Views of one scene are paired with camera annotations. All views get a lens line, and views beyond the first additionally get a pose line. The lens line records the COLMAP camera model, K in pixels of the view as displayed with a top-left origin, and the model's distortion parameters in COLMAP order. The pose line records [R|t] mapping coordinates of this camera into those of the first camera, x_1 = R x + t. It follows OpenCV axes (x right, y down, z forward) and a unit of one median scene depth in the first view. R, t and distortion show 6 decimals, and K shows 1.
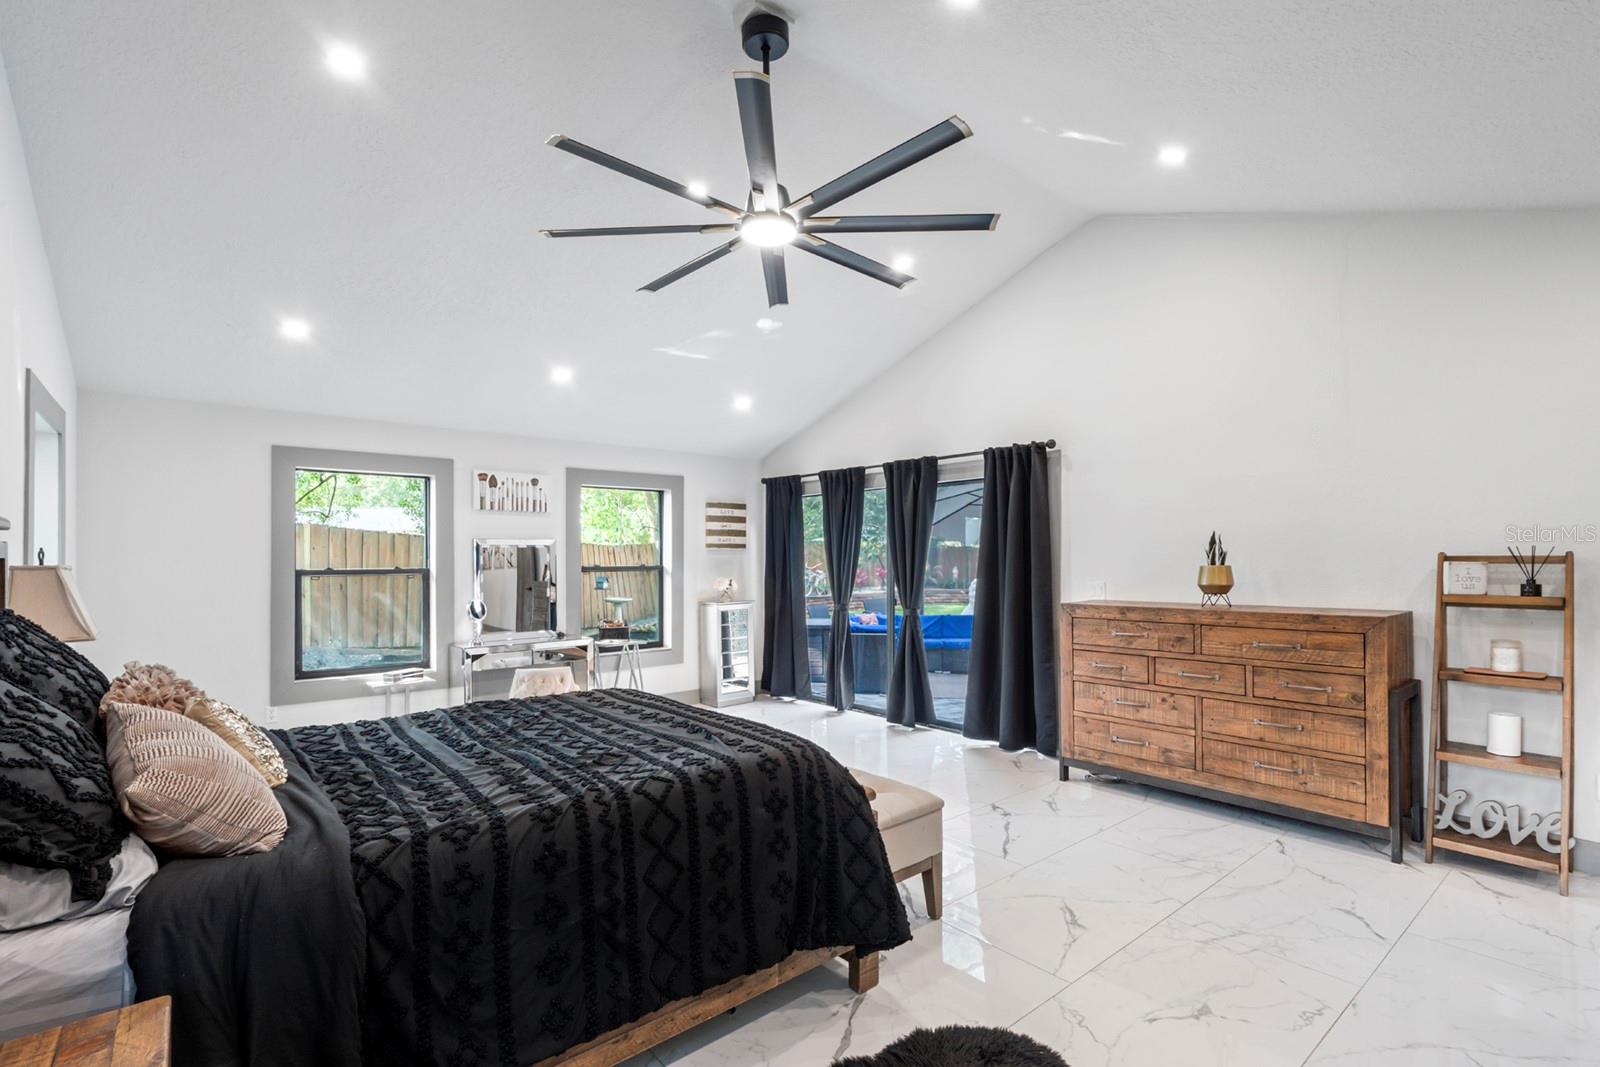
lens RADIAL K [[727.7, 0, 799.5], [0, 727.7, 556.1], [0, 0, 1]] dist [0.000198, 0.000027]
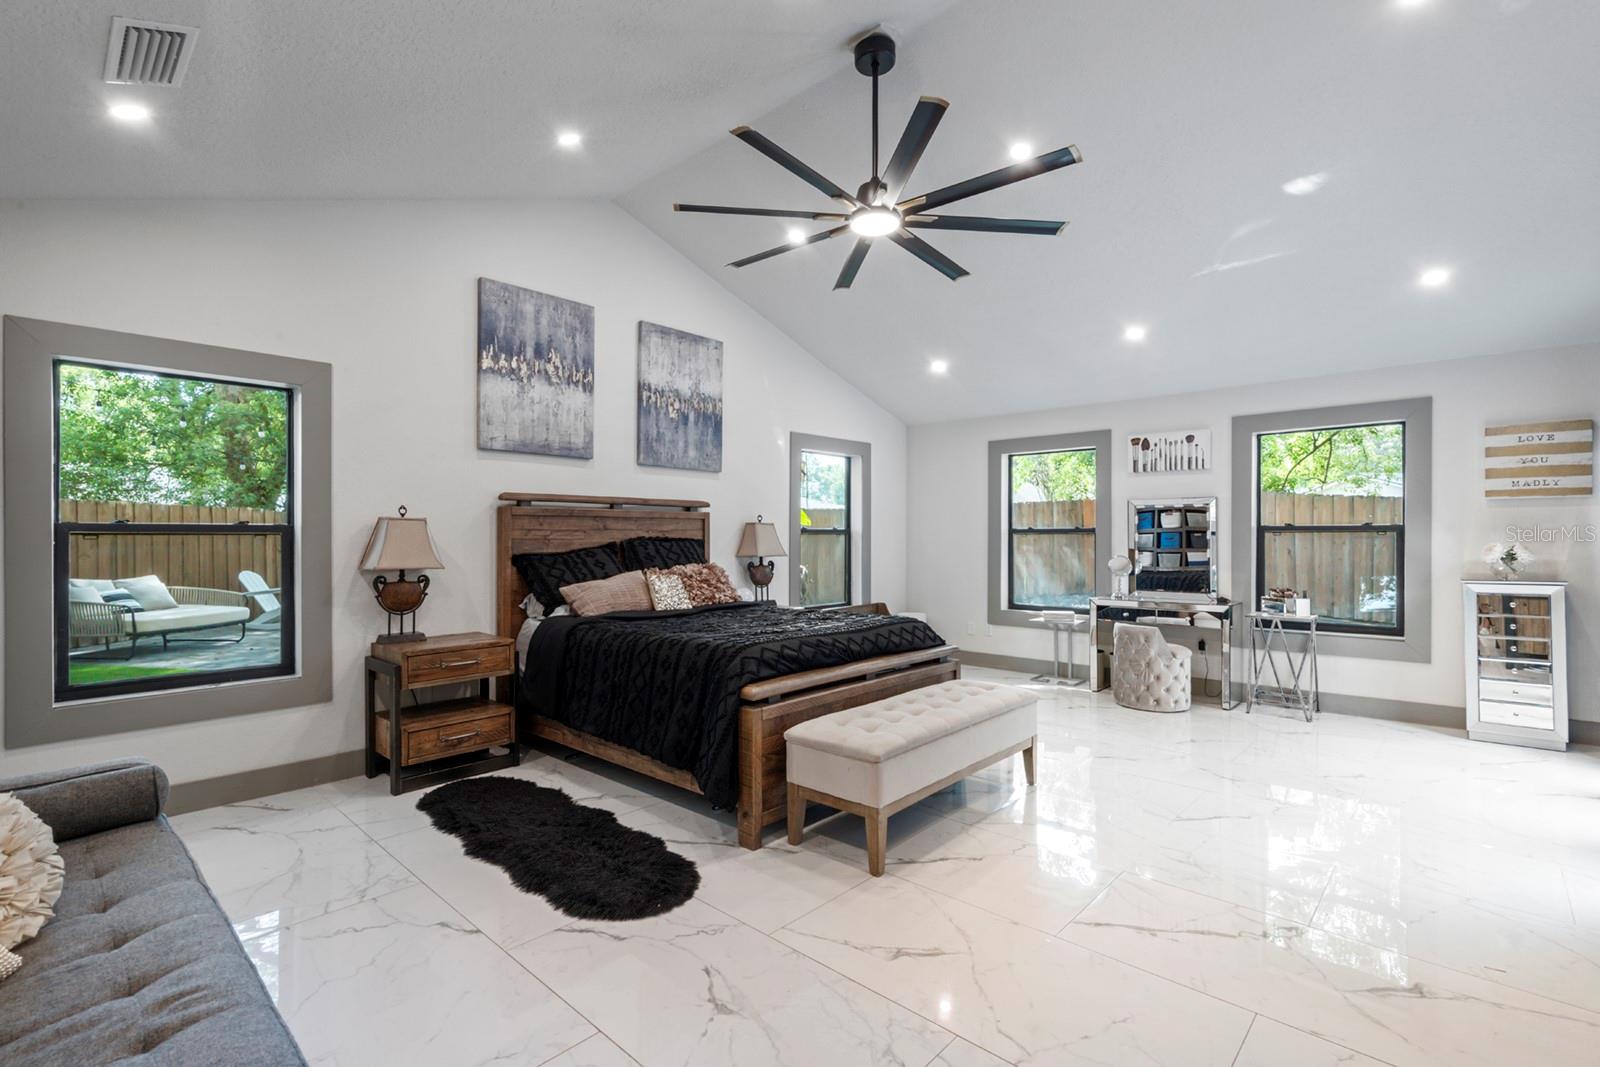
lens RADIAL K [[723.7, 0, 800.0], [0, 723.7, 533.5], [0, 0, 1]] dist [0.000877, 0.000097]
pose [[0.137062, 0.002102, -0.990560, 0.538891], [0.007860, 0.999964, 0.003210, 0.017890], [0.990531, -0.008226, 0.137040, 0.366962]]
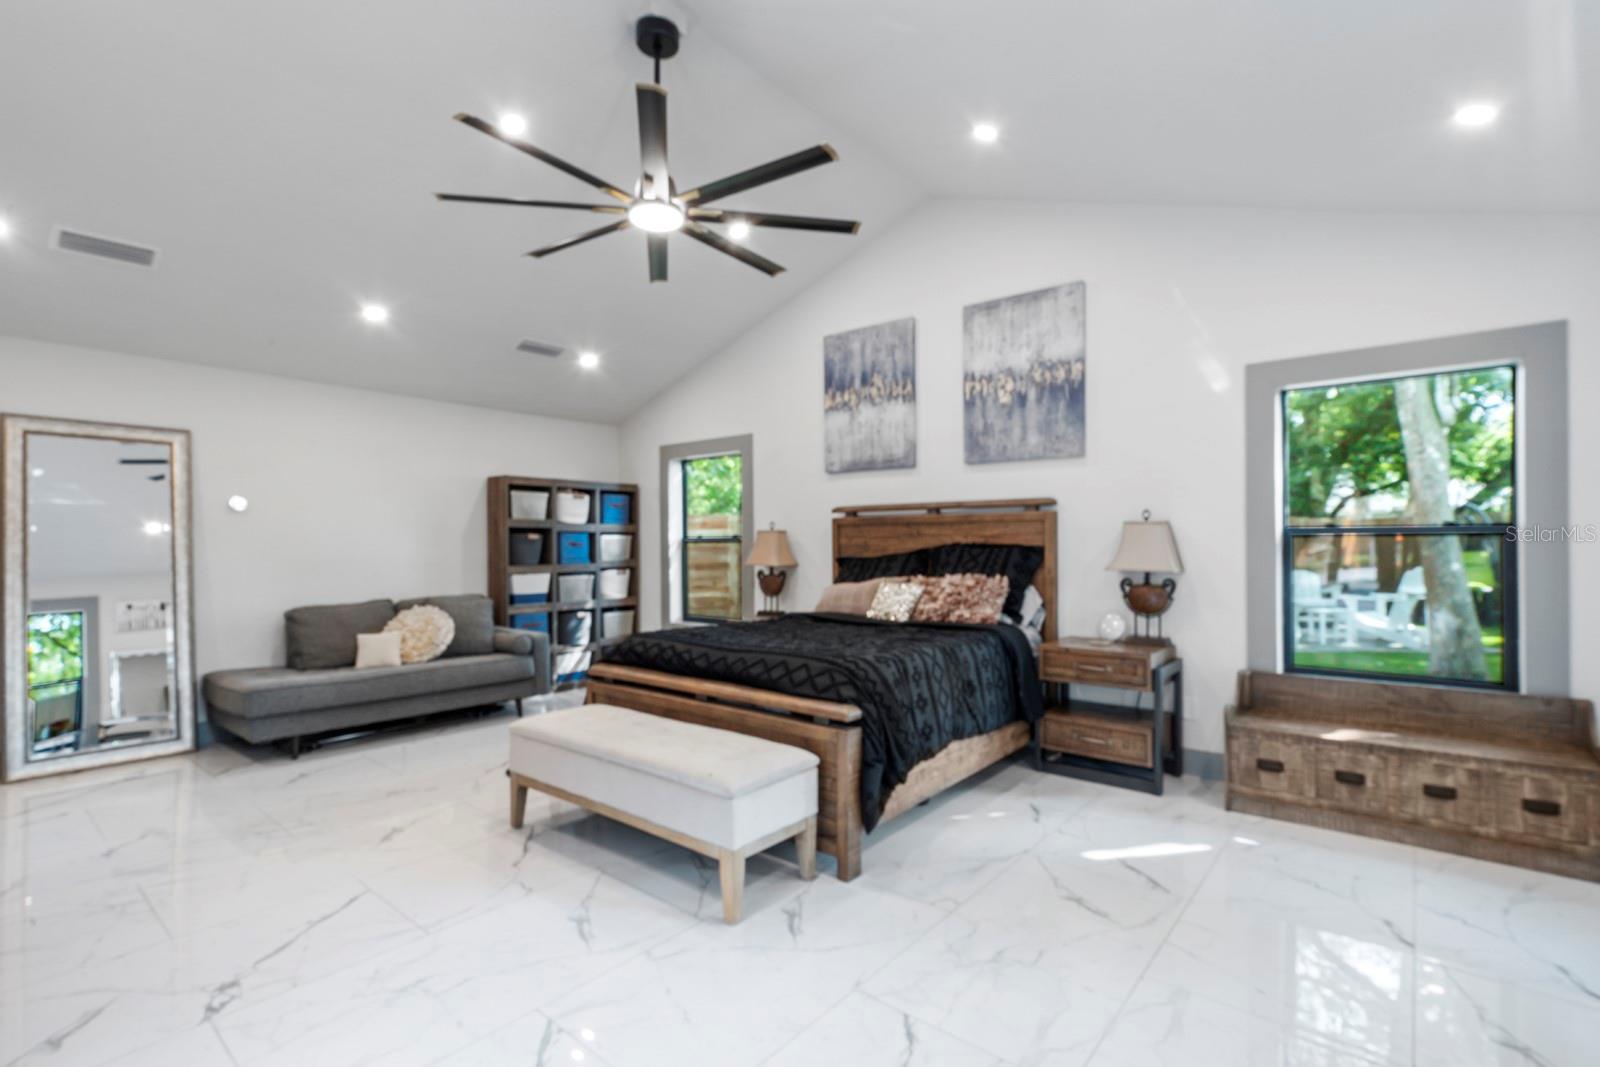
lens RADIAL K [[744.5, 0, 796.6], [0, 744.5, 545.9], [0, 0, 1]] dist [-0.001579, -0.000033]
pose [[-0.981378, 0.014901, -0.191508, -0.015337], [0.014790, 0.999889, 0.002012, 0.022645], [0.191516, -0.000857, -0.981489, 1.078516]]
